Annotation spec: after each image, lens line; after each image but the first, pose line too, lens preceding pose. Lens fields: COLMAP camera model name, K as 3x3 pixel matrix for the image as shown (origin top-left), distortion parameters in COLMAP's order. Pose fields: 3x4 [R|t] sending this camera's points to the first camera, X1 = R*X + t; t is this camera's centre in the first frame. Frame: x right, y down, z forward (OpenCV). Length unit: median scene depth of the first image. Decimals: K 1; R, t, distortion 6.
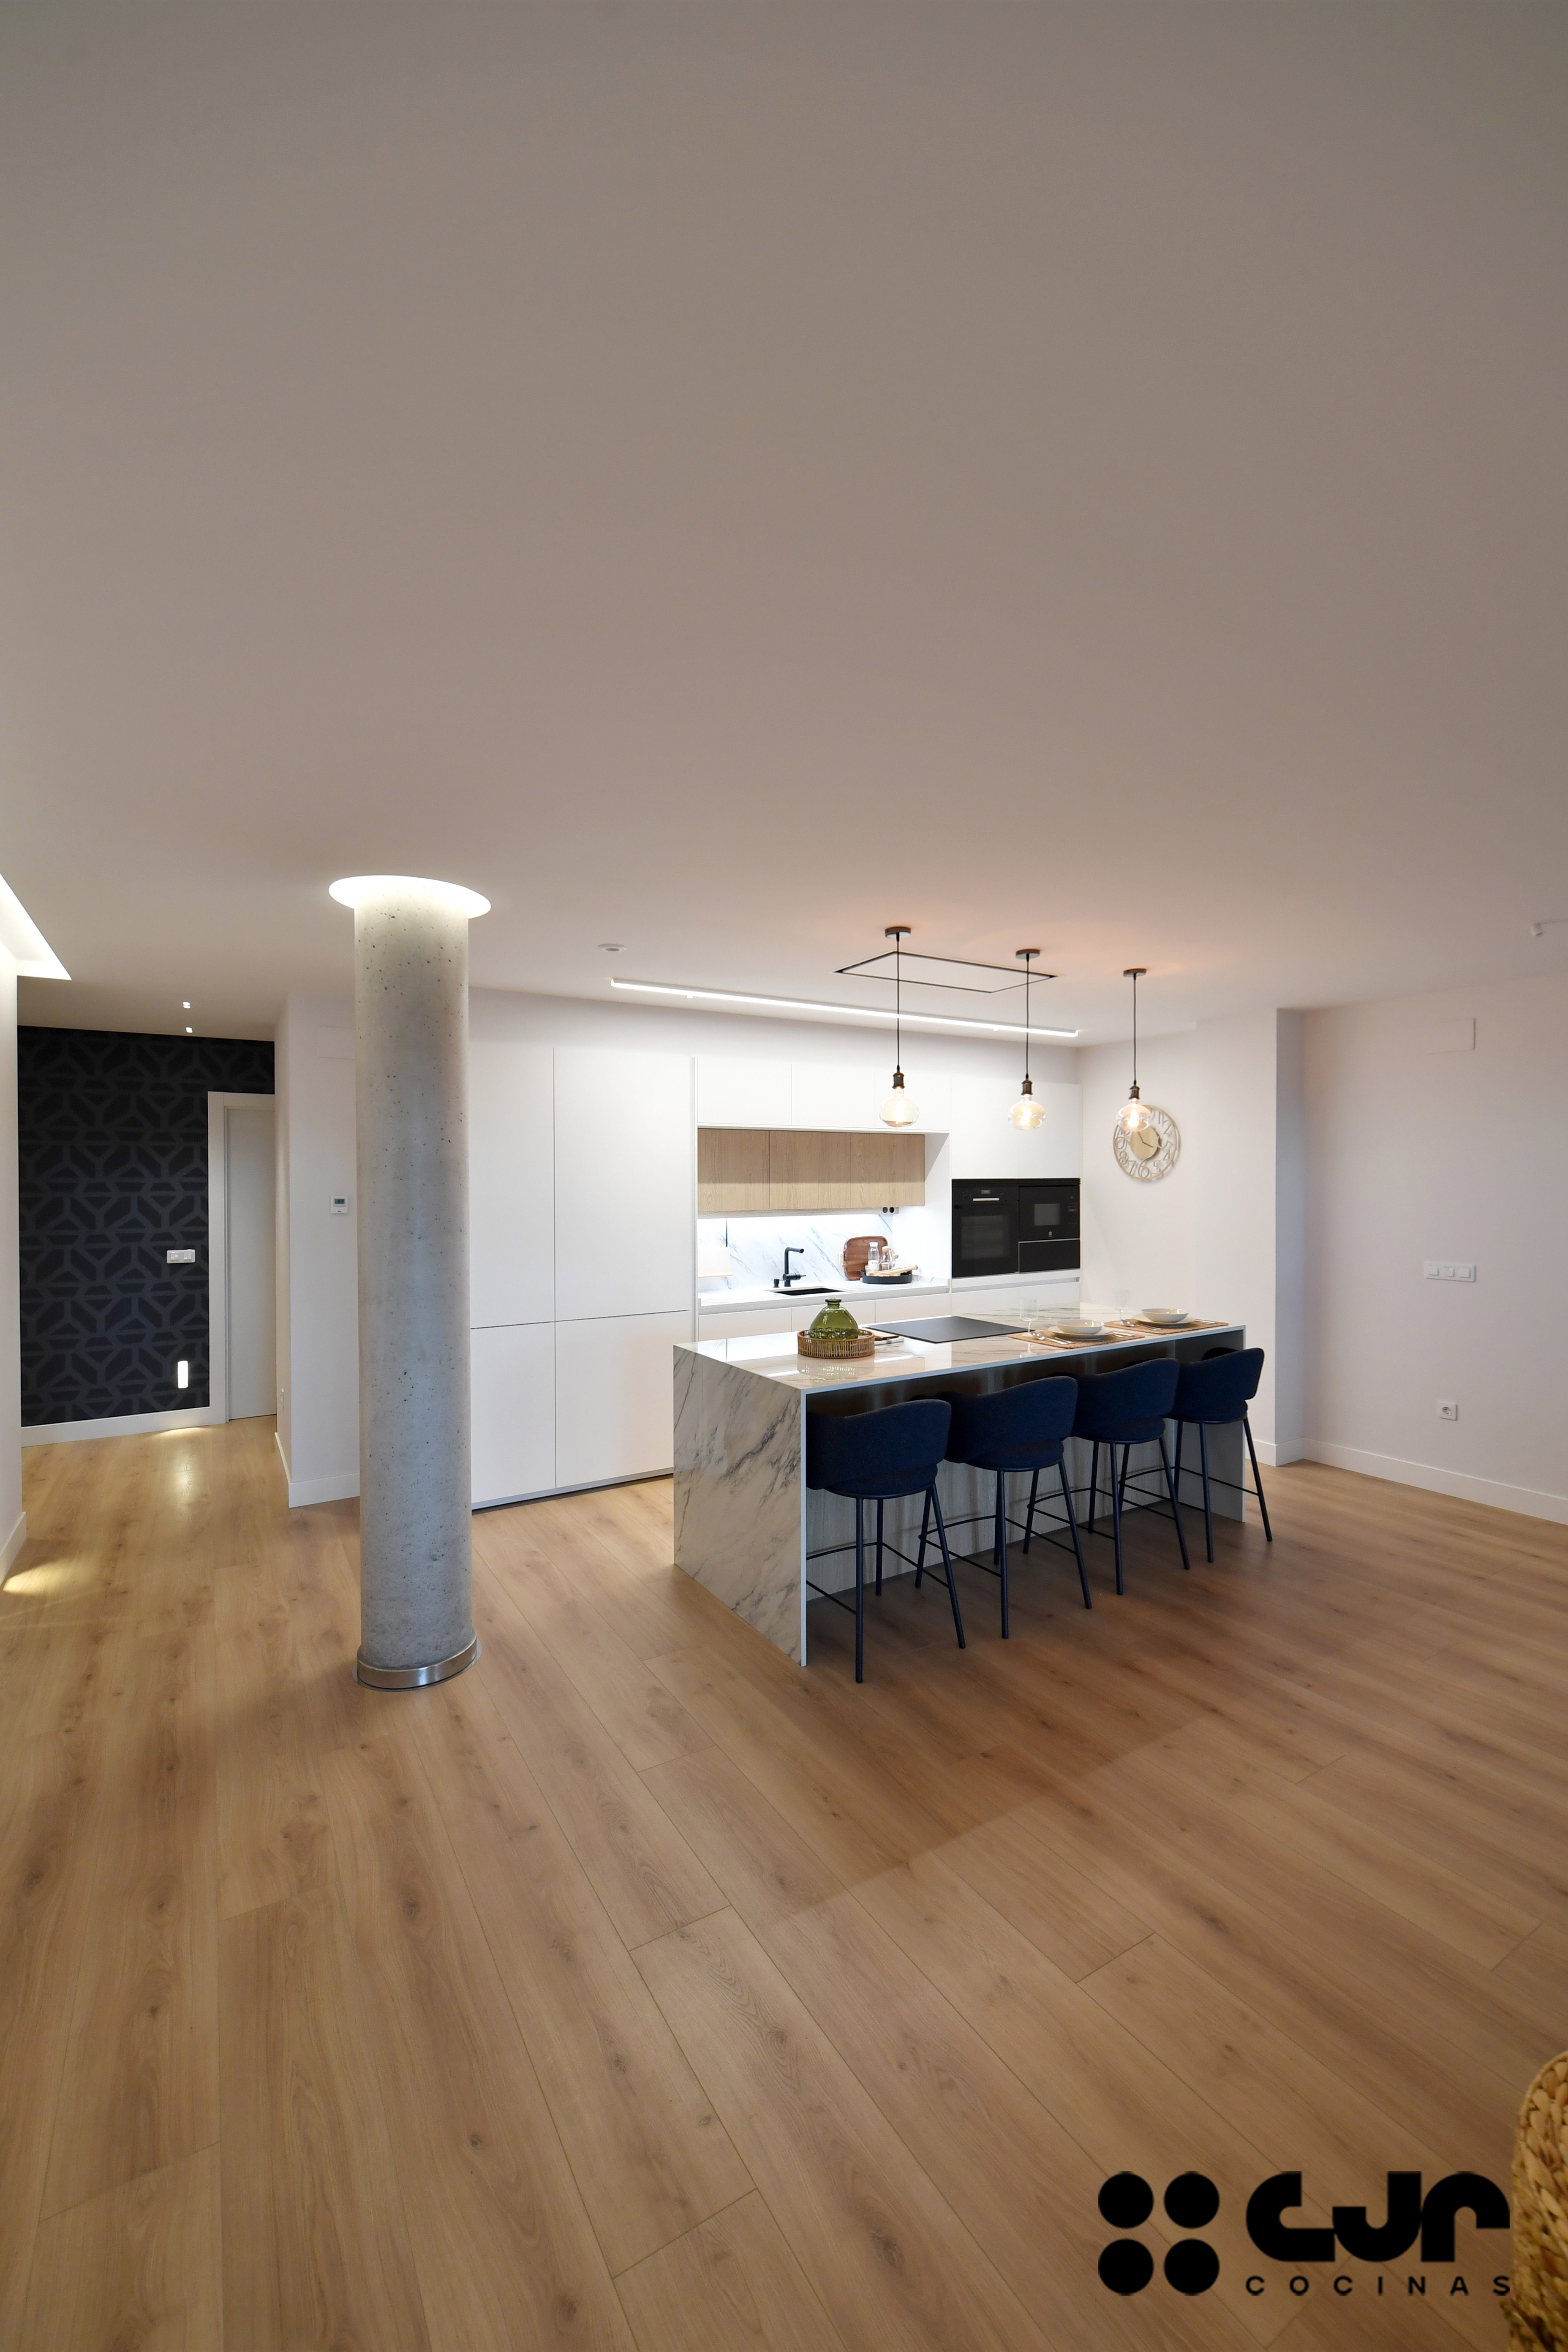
lens RADIAL K [[964.4, 0, 784.0], [0, 964.4, 1176.0], [0, 0, 1]] dist [0.001229, 0.000096]
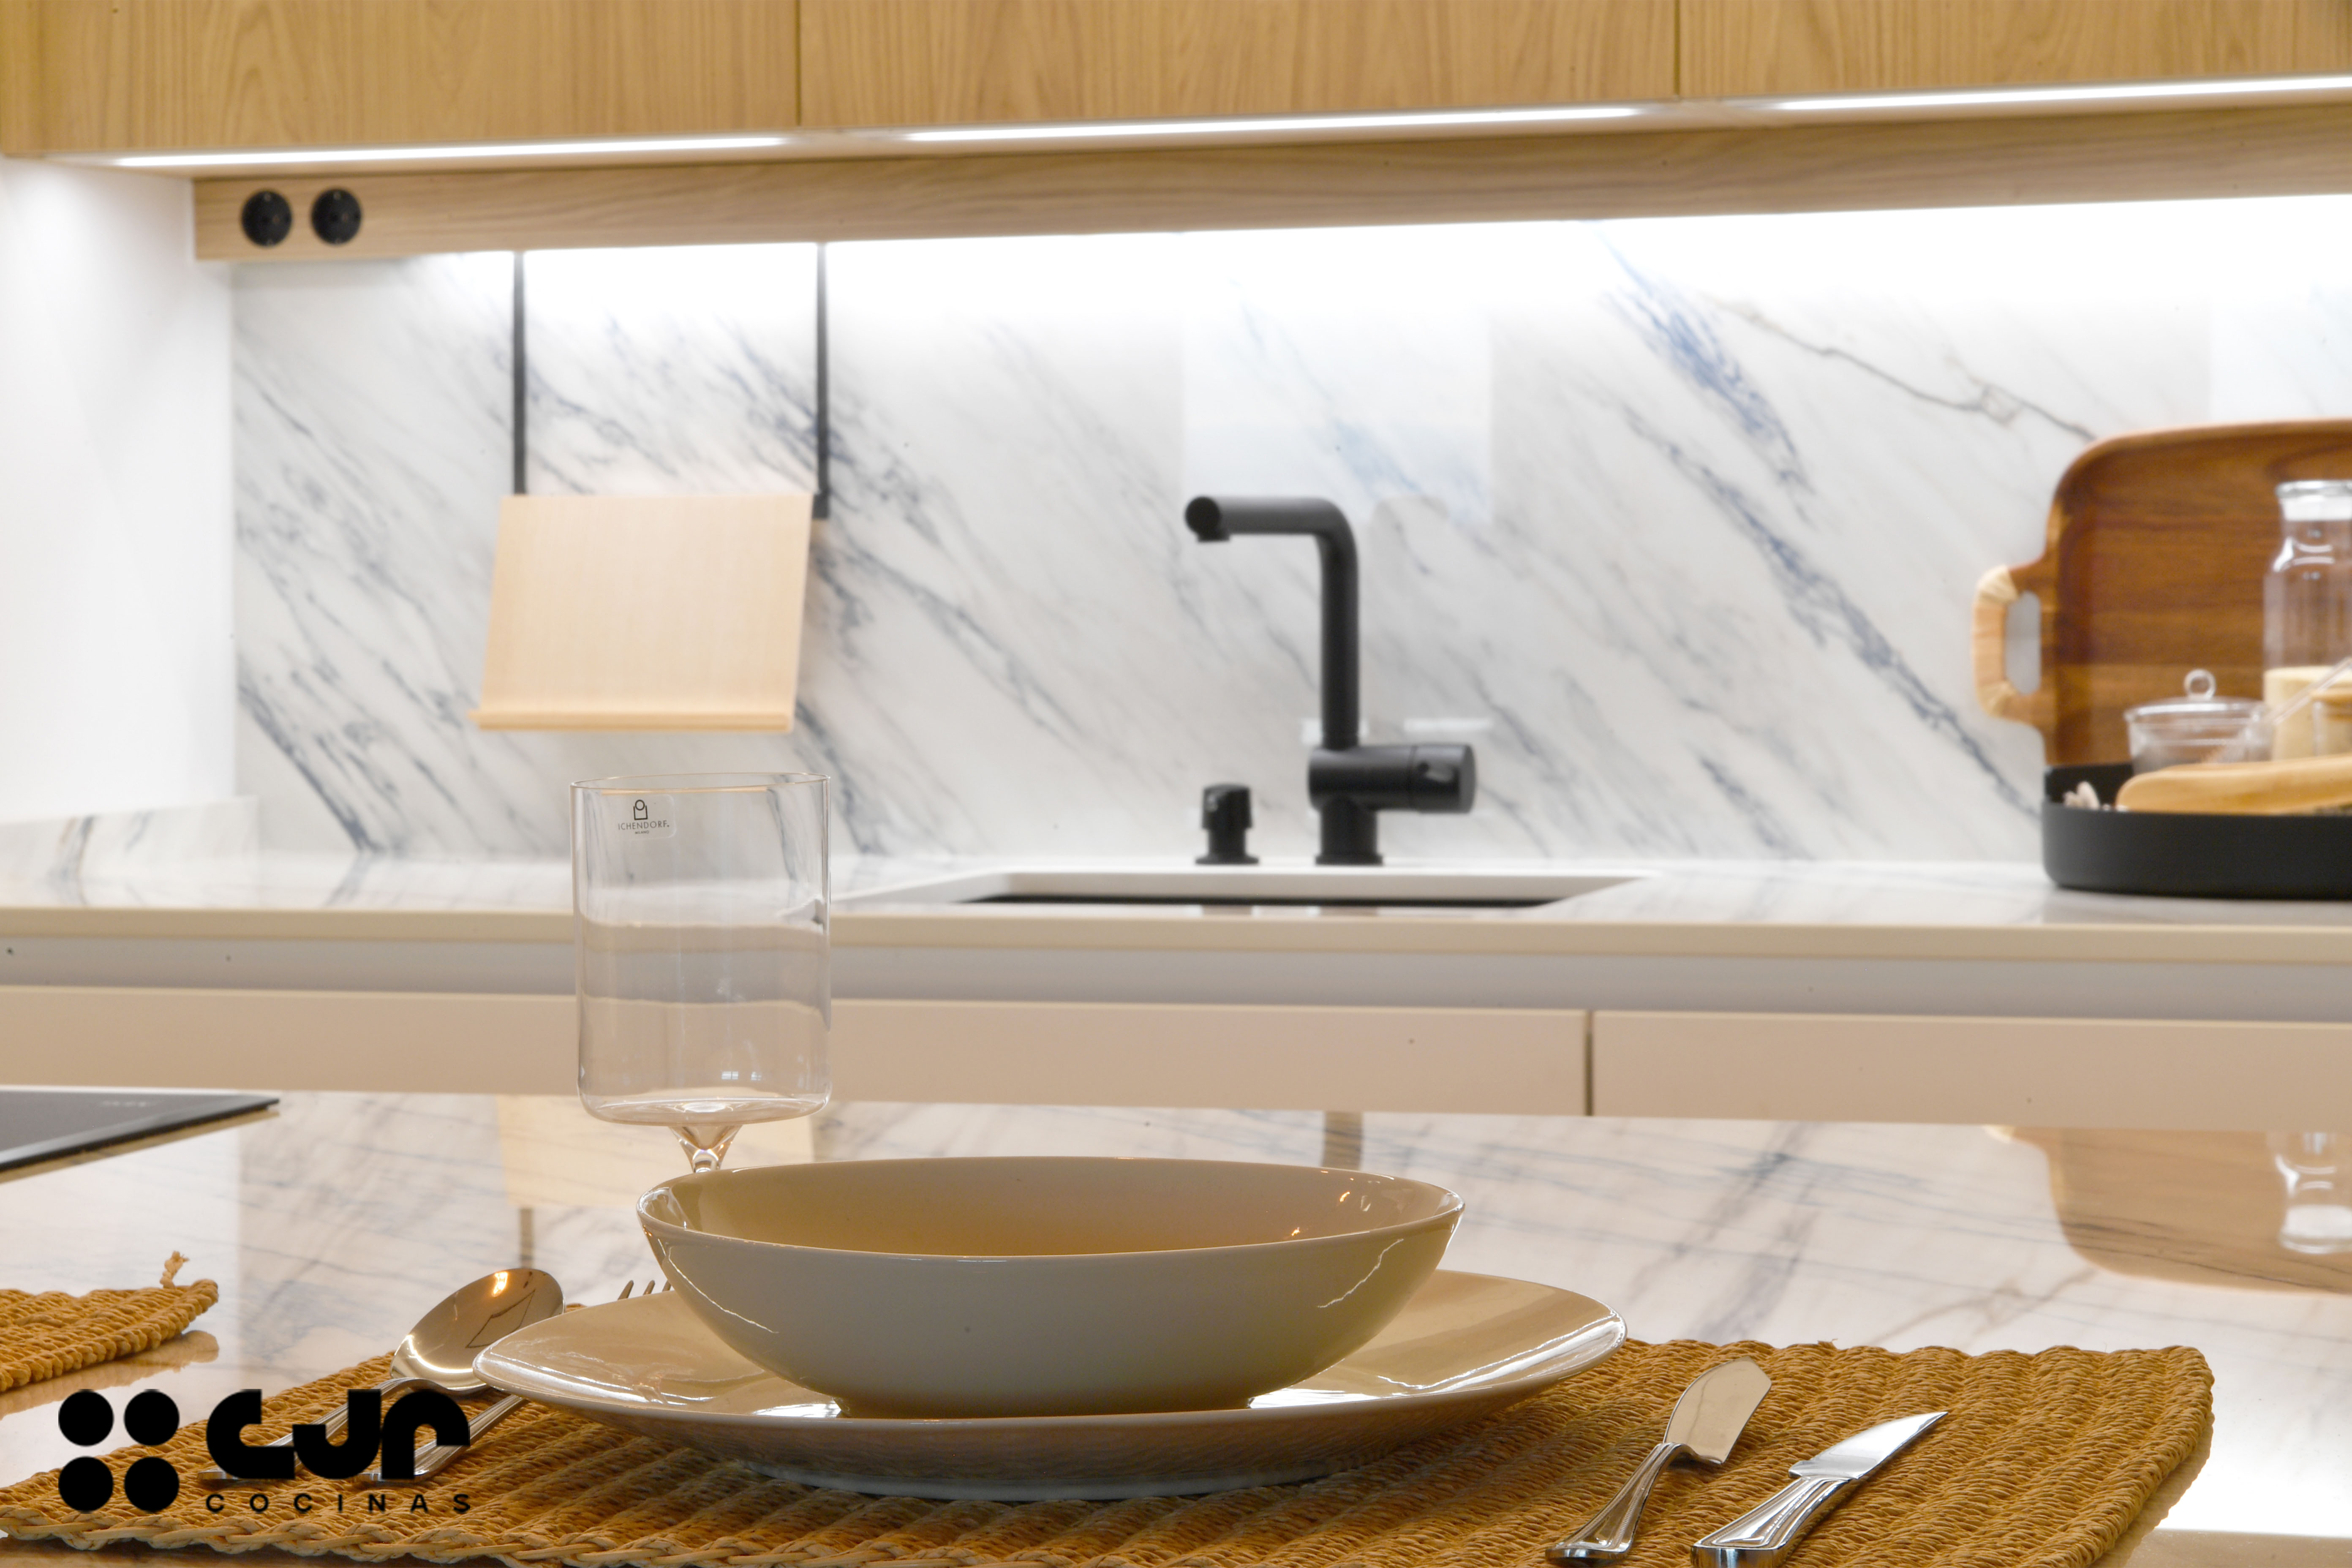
lens RADIAL K [[5294.8, 0, 1041.5], [0, 5294.8, 700.2], [0, 0, 1]] dist [0.092377, 0.017380]
pose [[0.654946, 0.020756, -0.755391, 0.440494], [0.010579, 0.999273, 0.036629, 0.074089], [0.755602, -0.031982, 0.654250, 0.582527]]
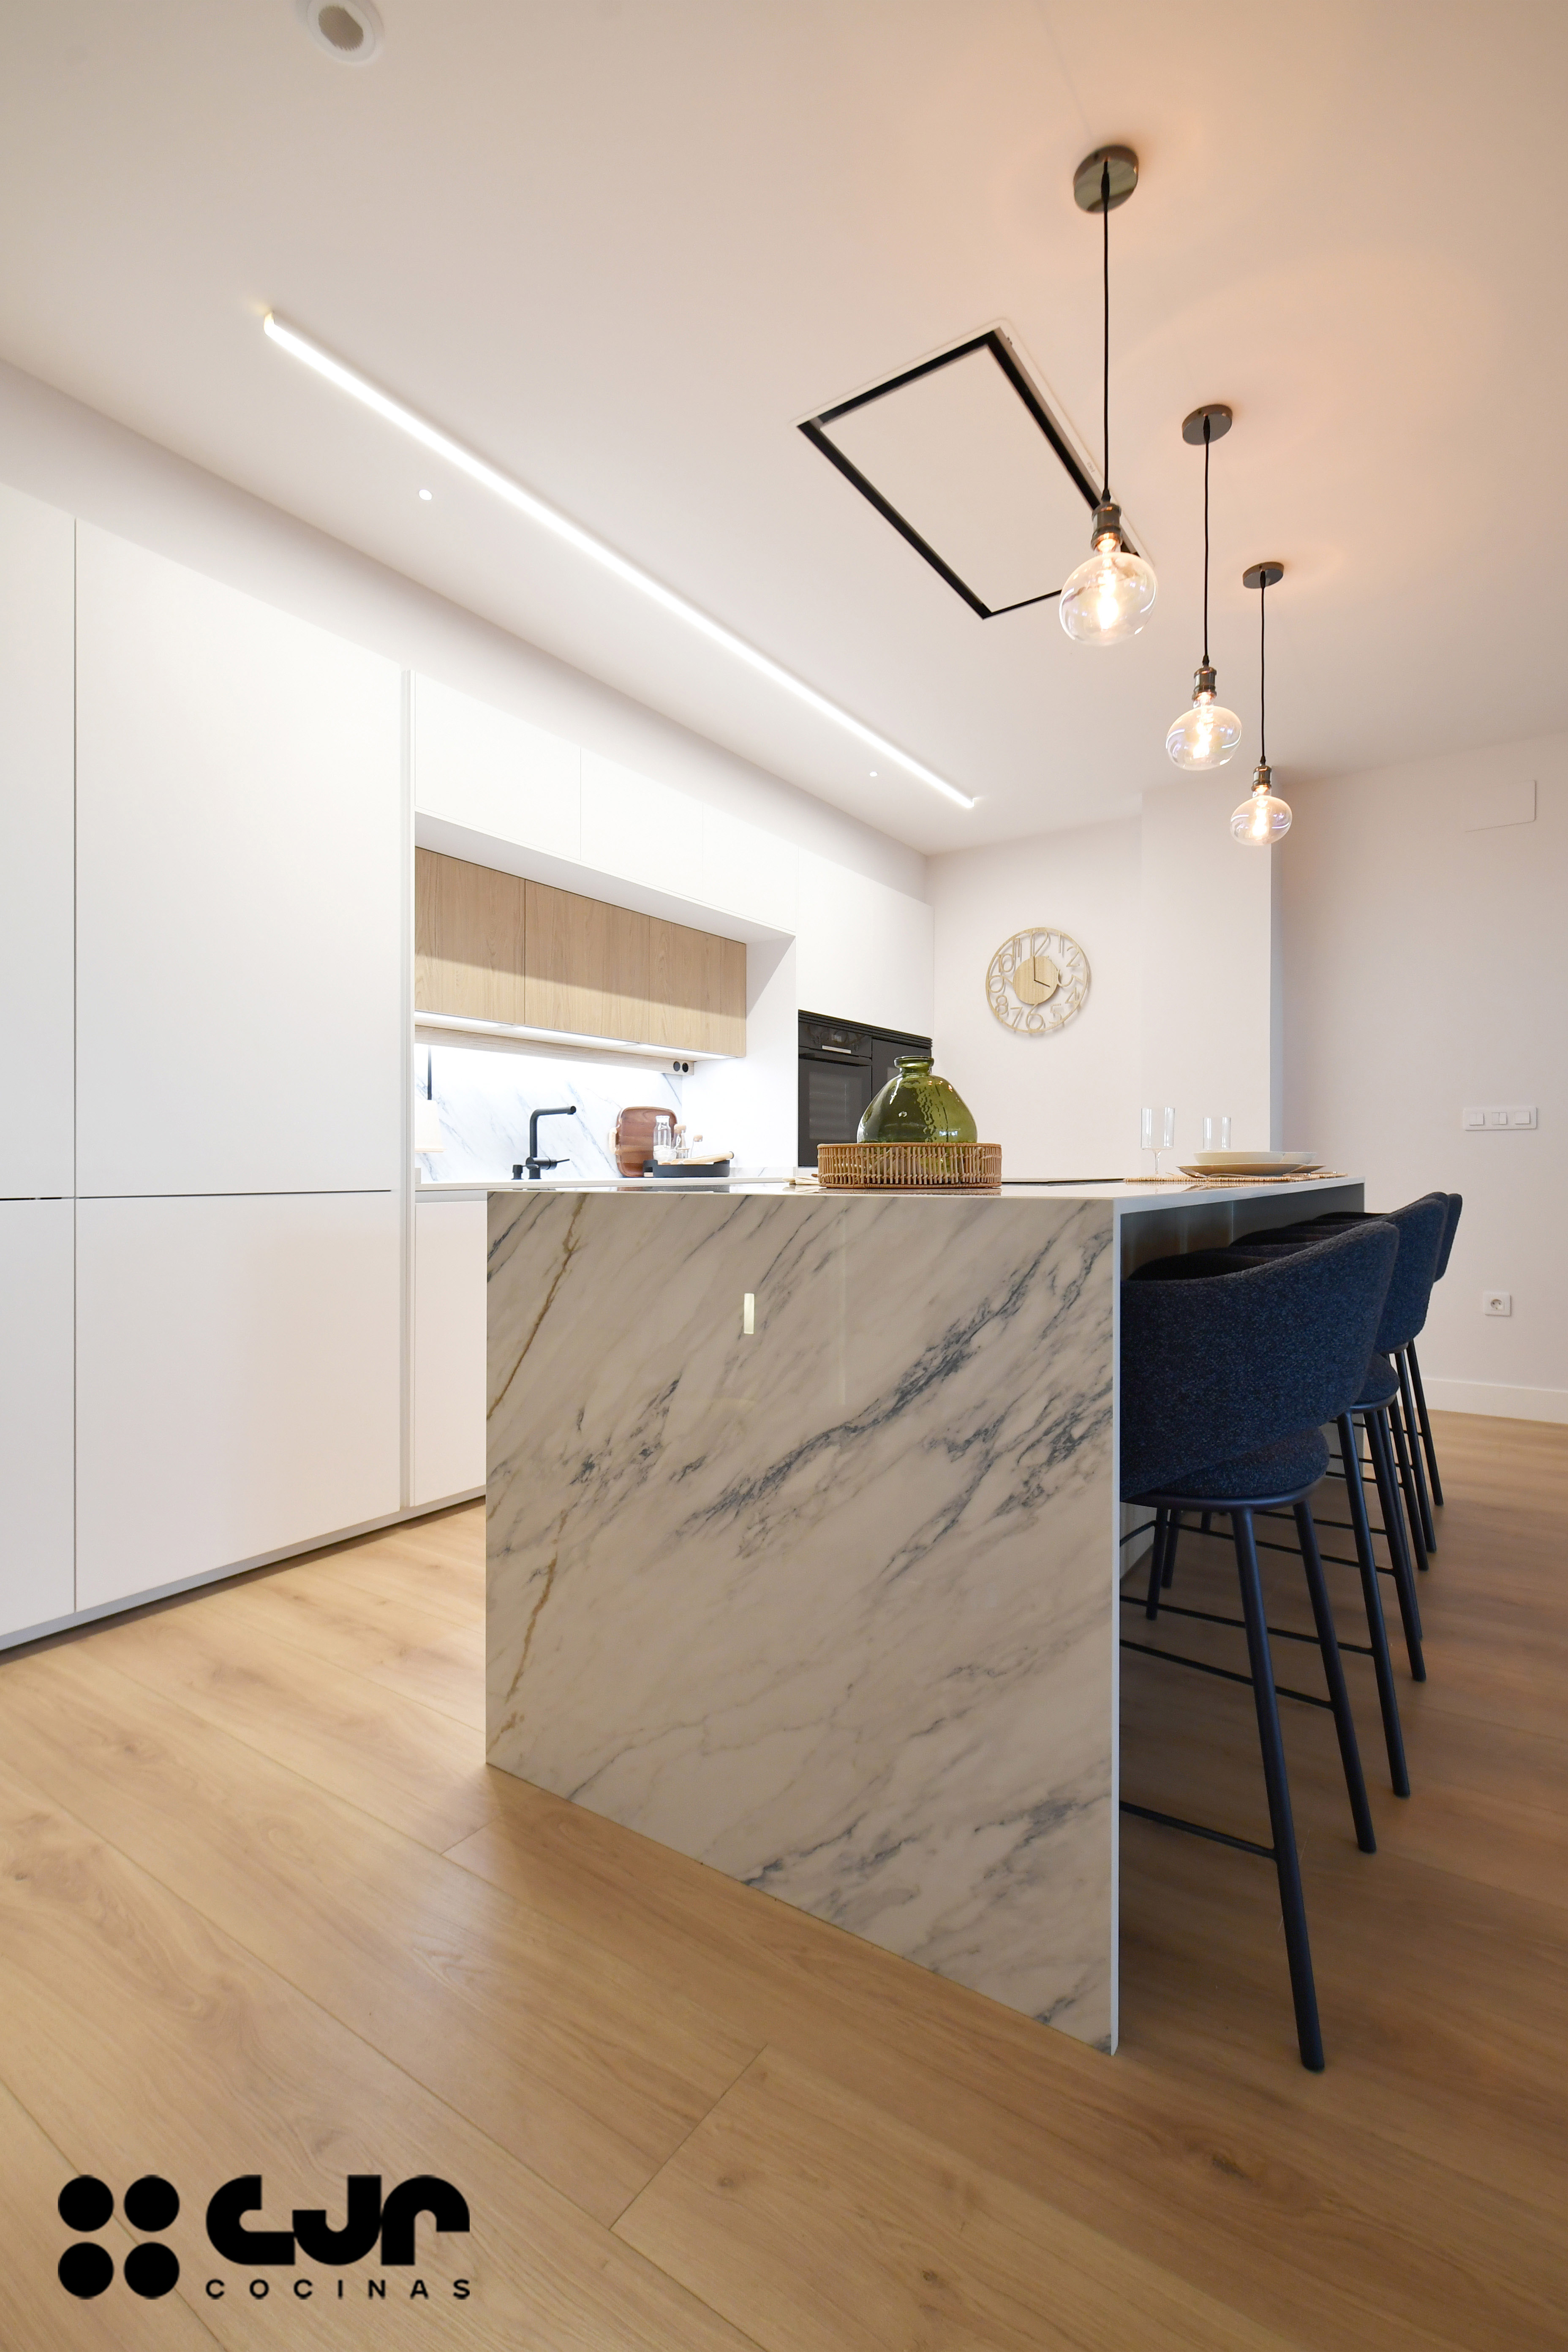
lens RADIAL K [[1059.1, 0, 789.6], [0, 1059.1, 1168.7], [0, 0, 1]] dist [0.000090, 0.000009]
pose [[0.909286, 0.003071, 0.416161, -0.119833], [-0.000917, 0.999985, -0.005375, 0.111656], [-0.416172, 0.004505, 0.909275, 0.377402]]
